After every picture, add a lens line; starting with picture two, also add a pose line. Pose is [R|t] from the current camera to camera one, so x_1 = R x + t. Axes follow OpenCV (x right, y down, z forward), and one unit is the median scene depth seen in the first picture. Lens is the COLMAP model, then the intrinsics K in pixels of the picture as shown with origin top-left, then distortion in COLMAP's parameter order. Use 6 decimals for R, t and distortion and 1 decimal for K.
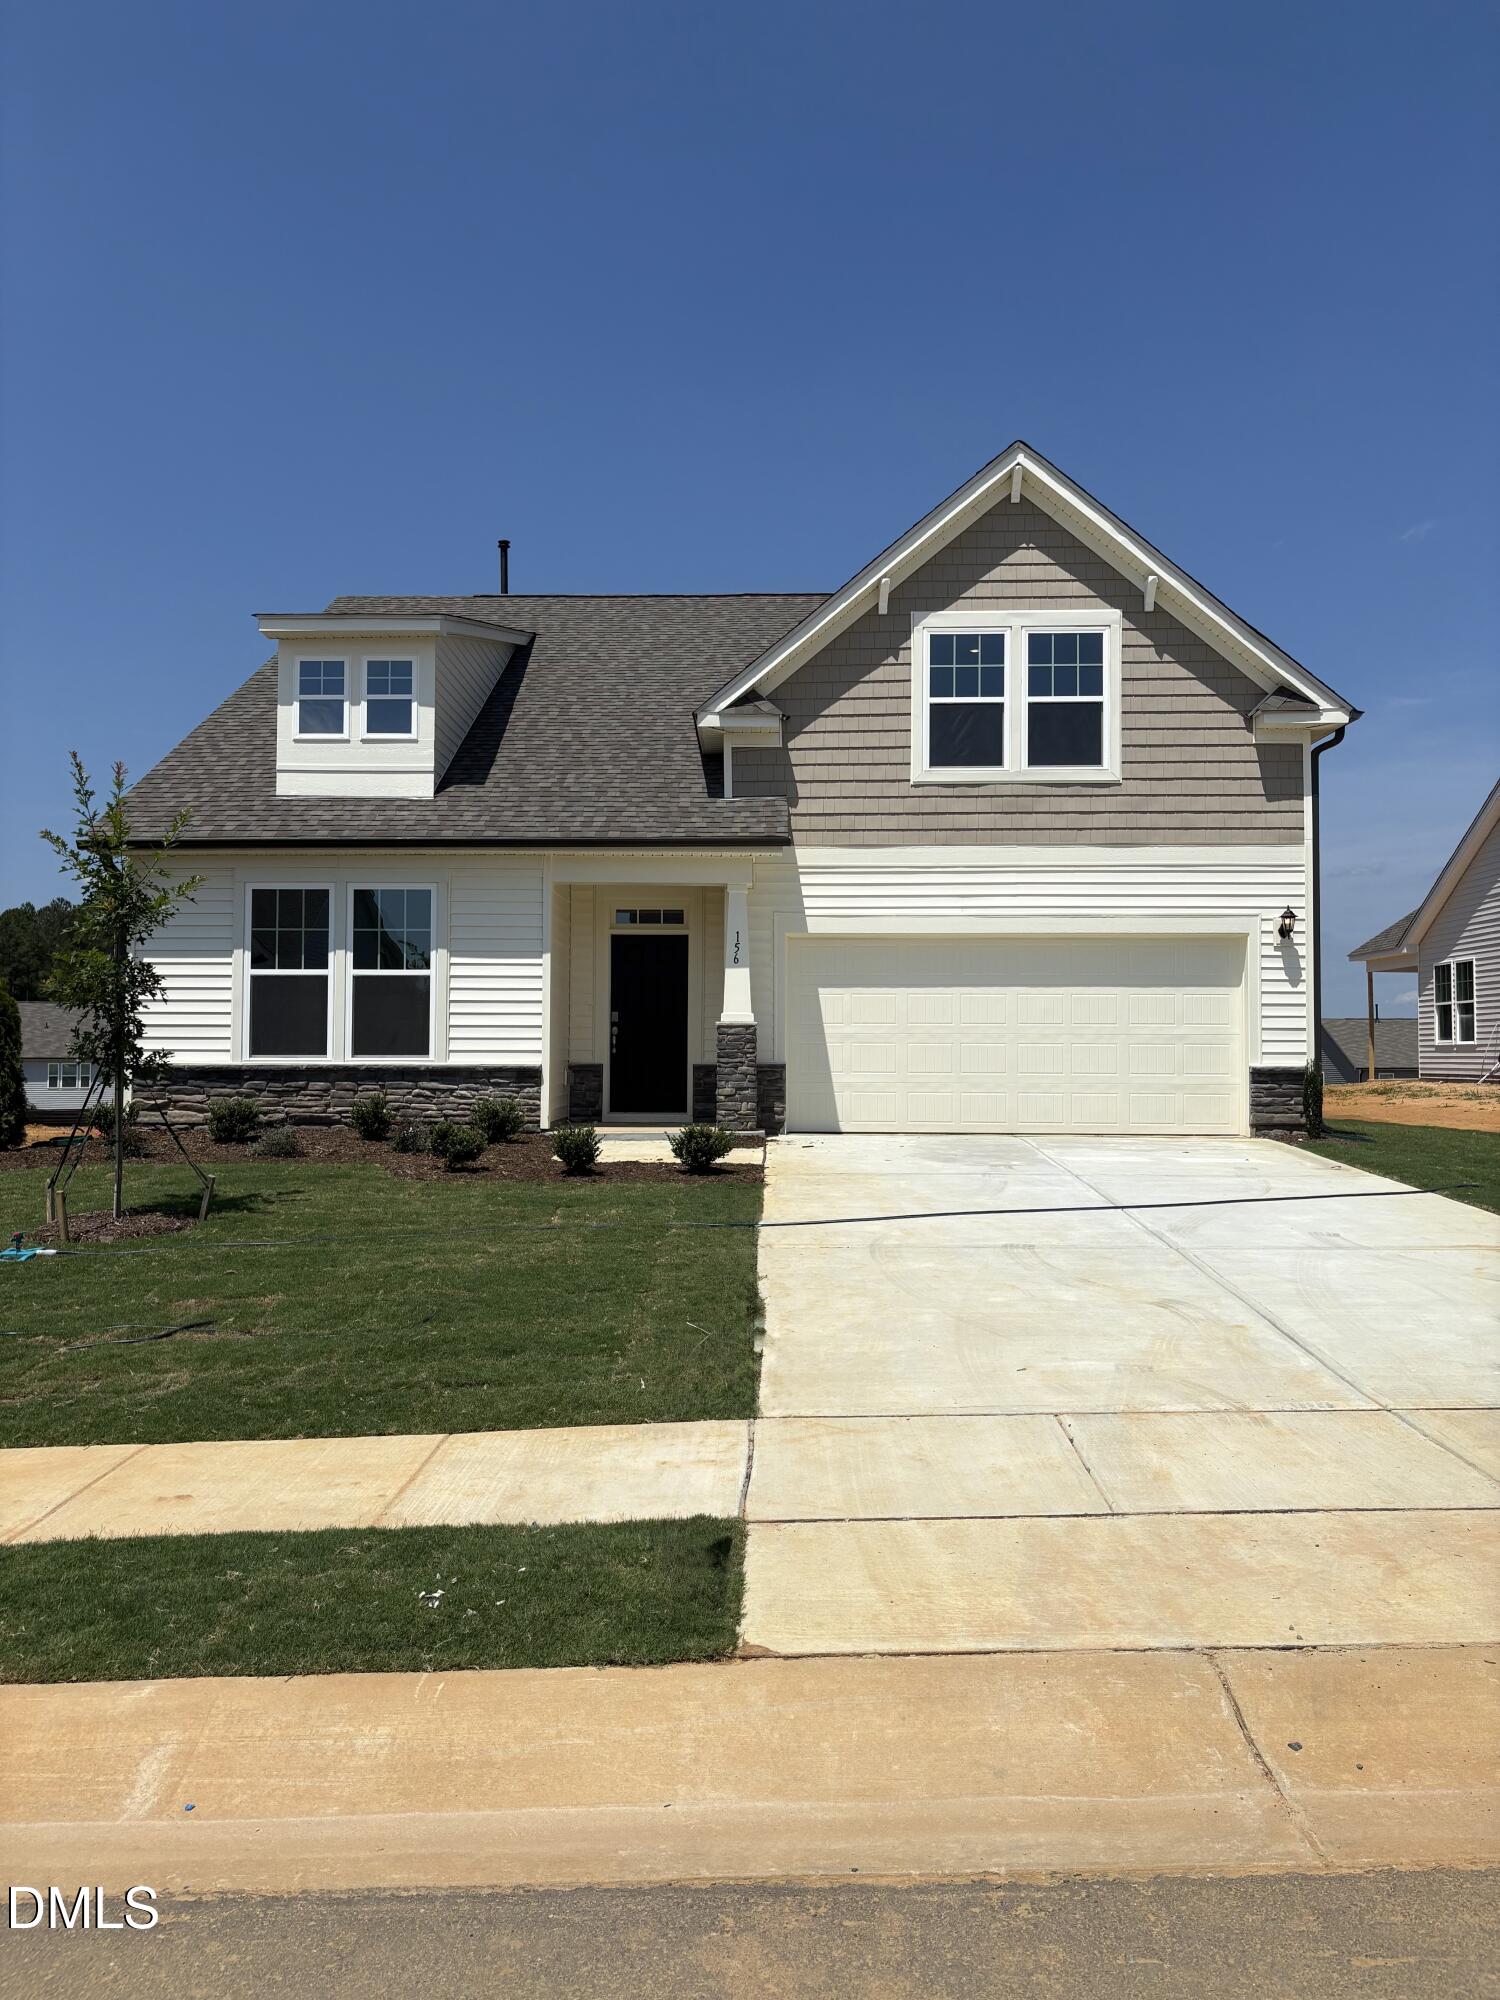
lens RADIAL K [[1537.1, 0, 751.5], [0, 1537.1, 1014.5], [0, 0, 1]] dist [0.080108, -0.068943]
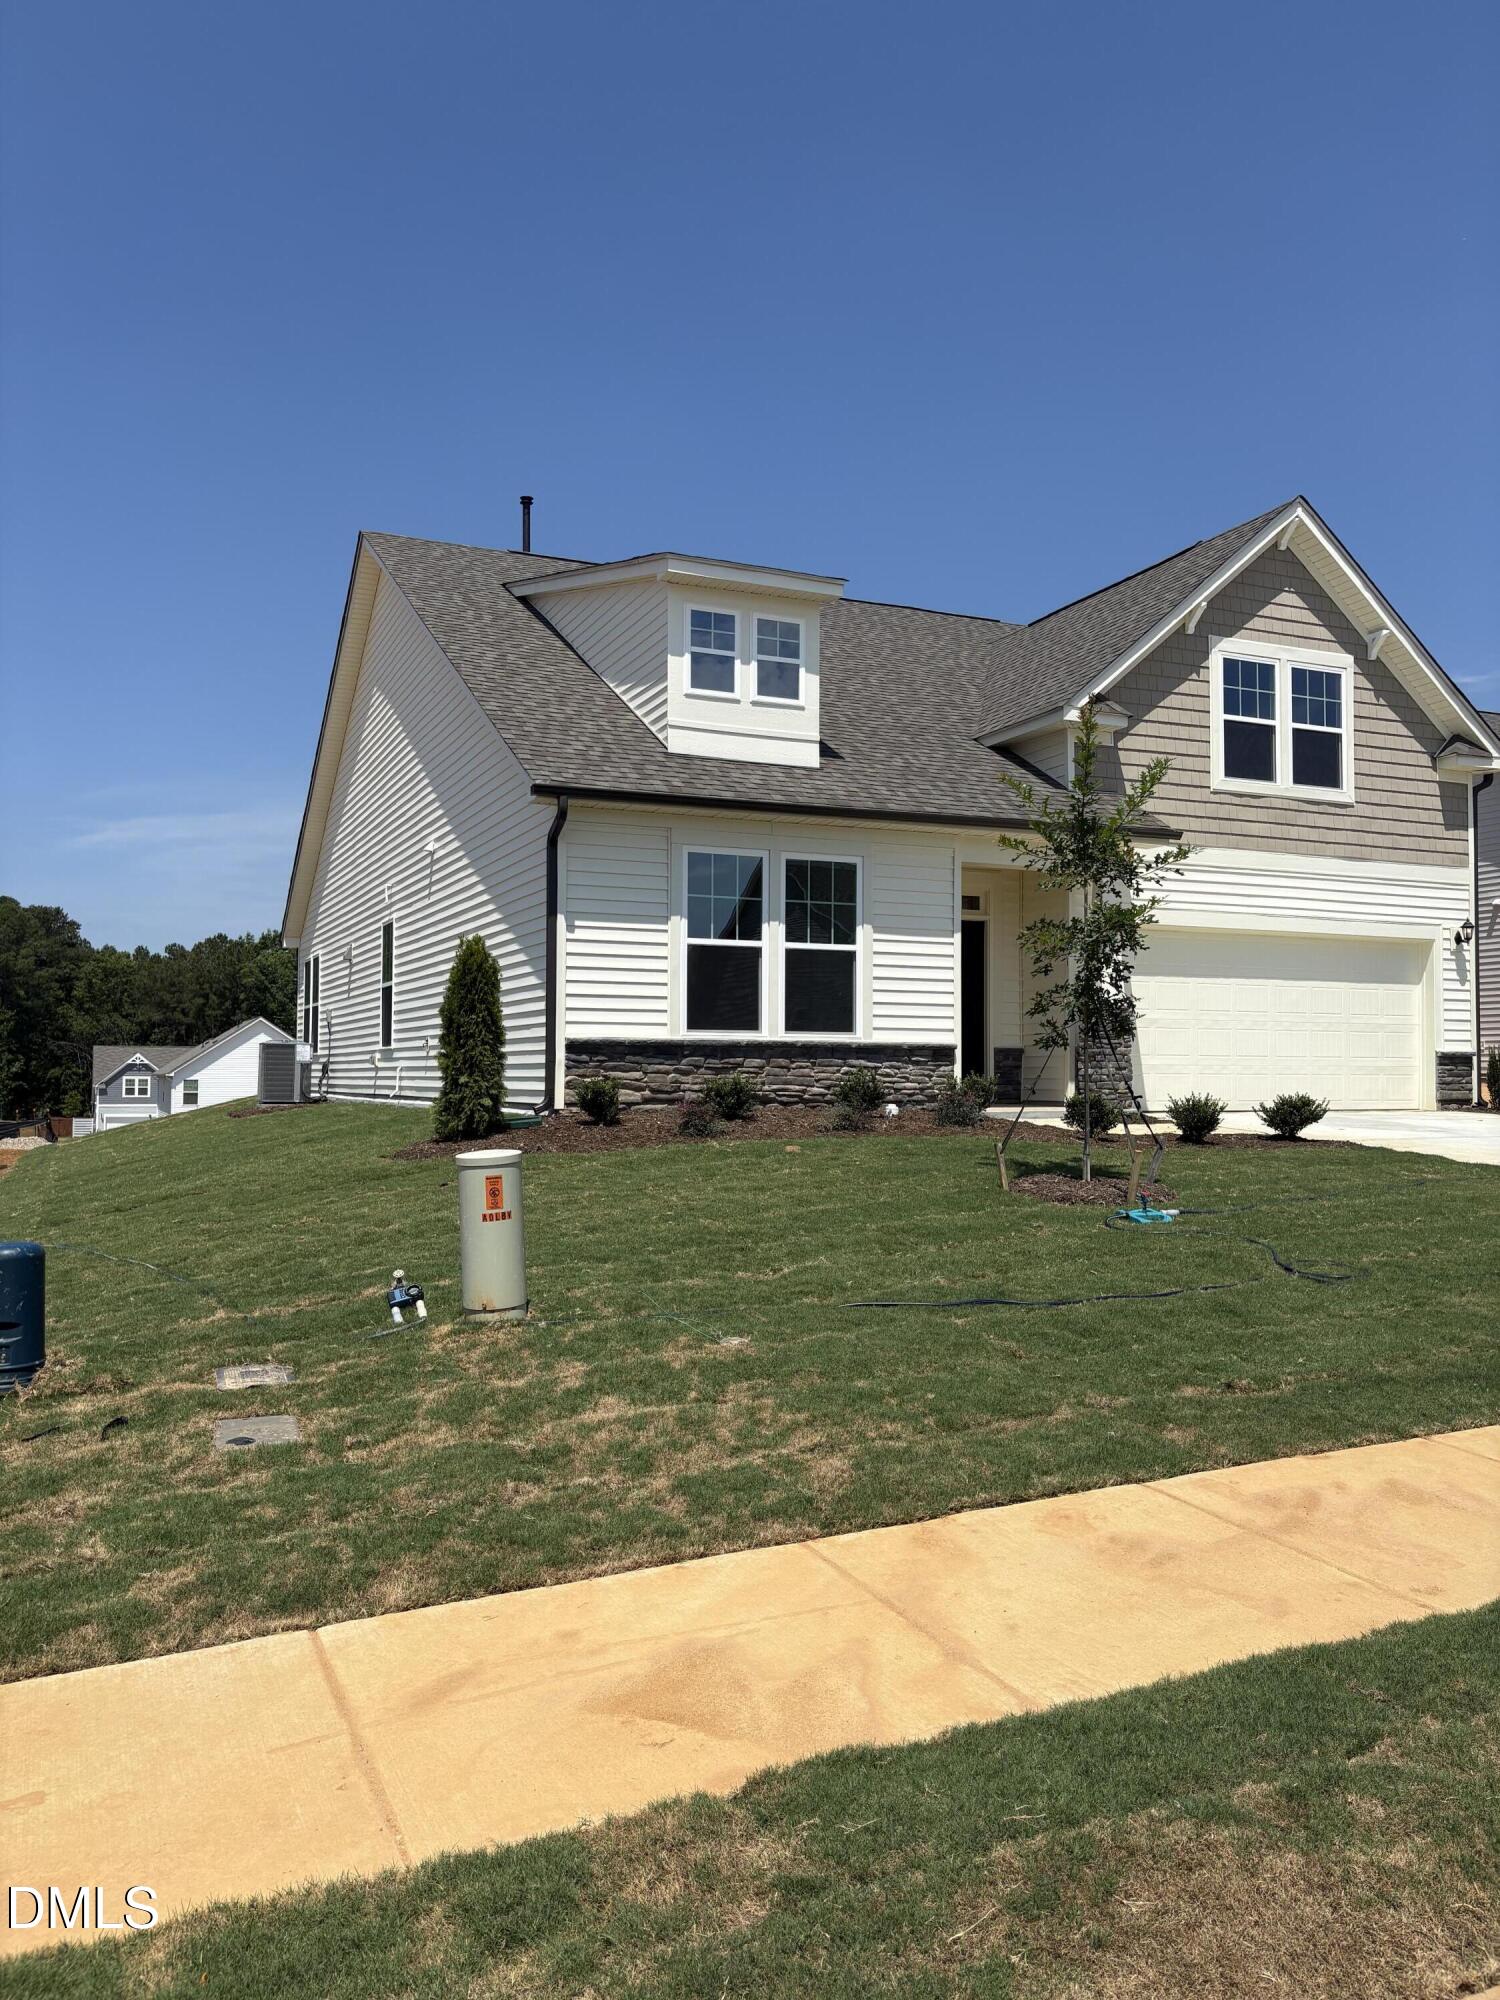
lens RADIAL K [[1537.1, 0, 700.2], [0, 1537.1, 1021.7], [0, 0, 1]] dist [0.080108, -0.068943]
pose [[0.902481, 0.016245, 0.430424, -0.698877], [-0.013967, 0.999867, -0.008453, 0.028528], [-0.430504, 0.001617, 0.902587, 0.161071]]
